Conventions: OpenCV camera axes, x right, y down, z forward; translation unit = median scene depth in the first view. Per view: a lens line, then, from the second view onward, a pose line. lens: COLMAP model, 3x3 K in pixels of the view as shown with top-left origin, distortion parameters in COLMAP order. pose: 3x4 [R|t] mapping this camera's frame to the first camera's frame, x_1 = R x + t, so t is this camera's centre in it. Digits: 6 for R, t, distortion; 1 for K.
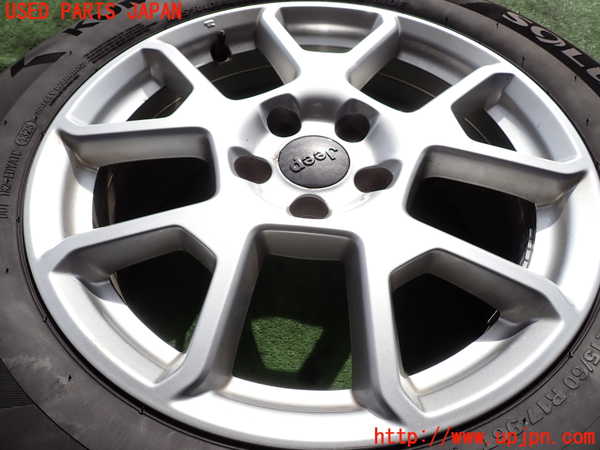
lens RADIAL K [[446.3, 0, 300.0], [0, 446.3, 225.0], [0, 0, 1]] dist [0.007303, 0.005053]
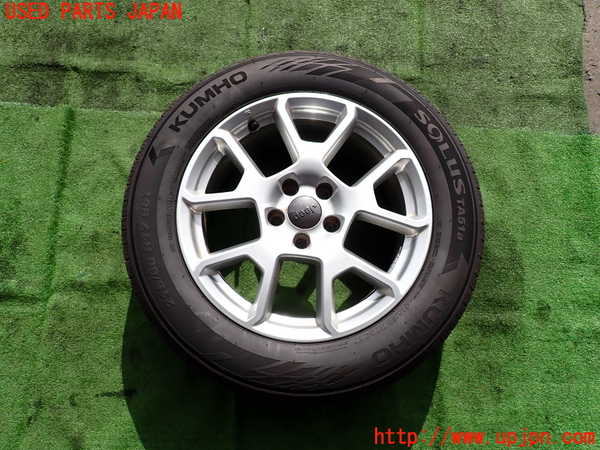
lens RADIAL K [[446.3, 0, 300.0], [0, 446.3, 225.0], [0, 0, 1]] dist [0.007303, 0.005053]
pose [[0.999861, 0.013614, 0.009675, -0.010147], [-0.016312, 0.920482, 0.390444, -0.907389], [-0.003590, -0.390547, 0.920576, -0.957348]]
